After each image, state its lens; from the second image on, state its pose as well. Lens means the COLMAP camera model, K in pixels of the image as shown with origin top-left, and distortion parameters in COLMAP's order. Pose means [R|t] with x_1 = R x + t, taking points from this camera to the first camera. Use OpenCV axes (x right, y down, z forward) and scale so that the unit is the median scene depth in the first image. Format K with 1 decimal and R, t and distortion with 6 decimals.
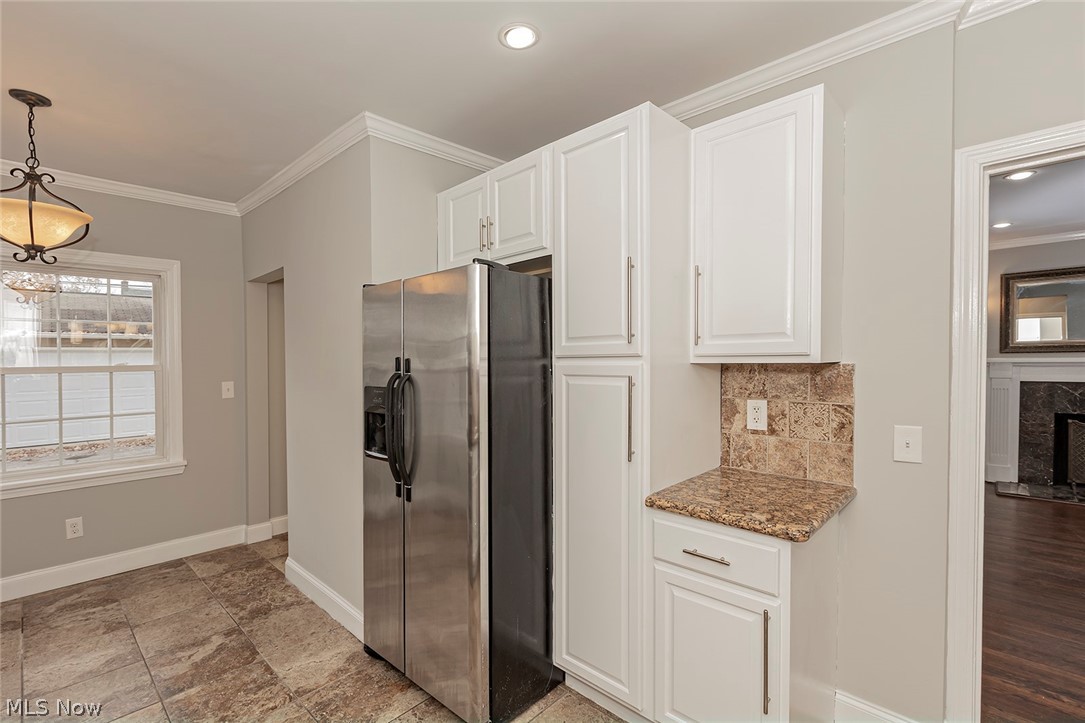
lens RADIAL K [[504.3, 0, 542.5], [0, 504.3, 361.5], [0, 0, 1]] dist [0.001536, 0.000185]
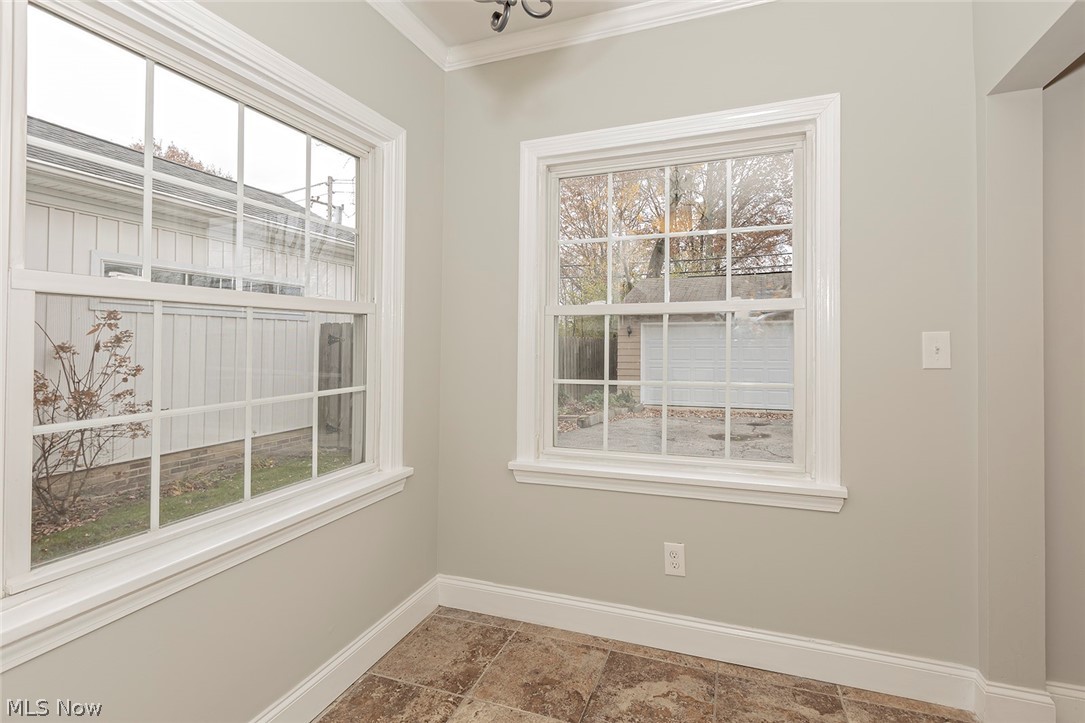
lens RADIAL K [[509.6, 0, 543.2], [0, 509.6, 343.7], [0, 0, 1]] dist [0.000045, -0.000384]
pose [[0.392258, 0.008764, -0.919813, -0.362681], [-0.005842, 0.999958, 0.007037, 0.053790], [0.919837, 0.002613, 0.392293, 0.527697]]
